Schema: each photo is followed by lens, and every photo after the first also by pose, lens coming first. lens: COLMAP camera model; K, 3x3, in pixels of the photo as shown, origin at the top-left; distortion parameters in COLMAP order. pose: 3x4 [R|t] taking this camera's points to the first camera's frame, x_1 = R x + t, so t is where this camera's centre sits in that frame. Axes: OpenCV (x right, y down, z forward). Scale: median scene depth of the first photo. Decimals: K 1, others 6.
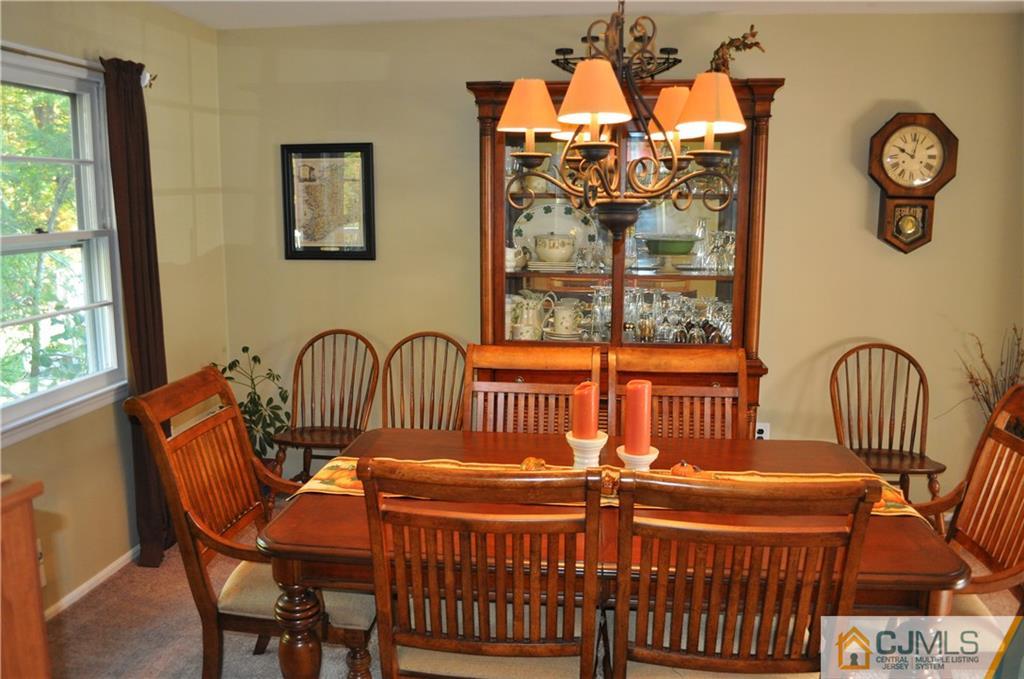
lens RADIAL K [[805.0, 0, 512.0], [0, 805.0, 339.5], [0, 0, 1]] dist [-0.088073, 0.001772]
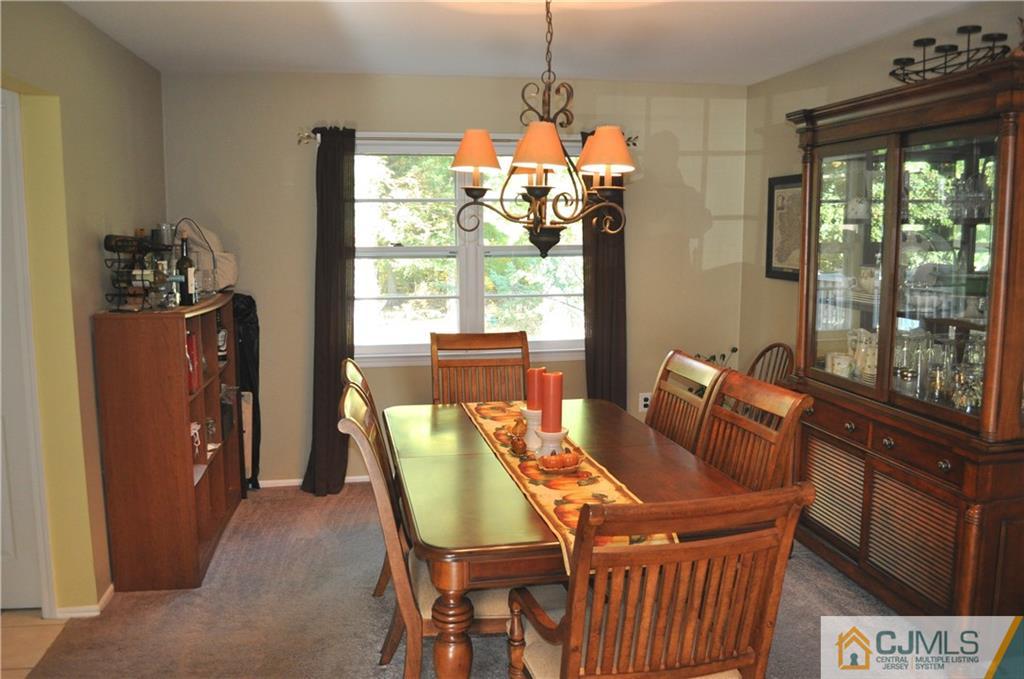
lens RADIAL K [[805.0, 0, 512.0], [0, 805.0, 339.5], [0, 0, 1]] dist [-0.088073, 0.001772]
pose [[0.288496, 0.128723, -0.948789, 0.720995], [-0.154895, 0.984144, 0.086421, -0.056512], [0.944869, 0.122031, 0.303860, 0.324523]]
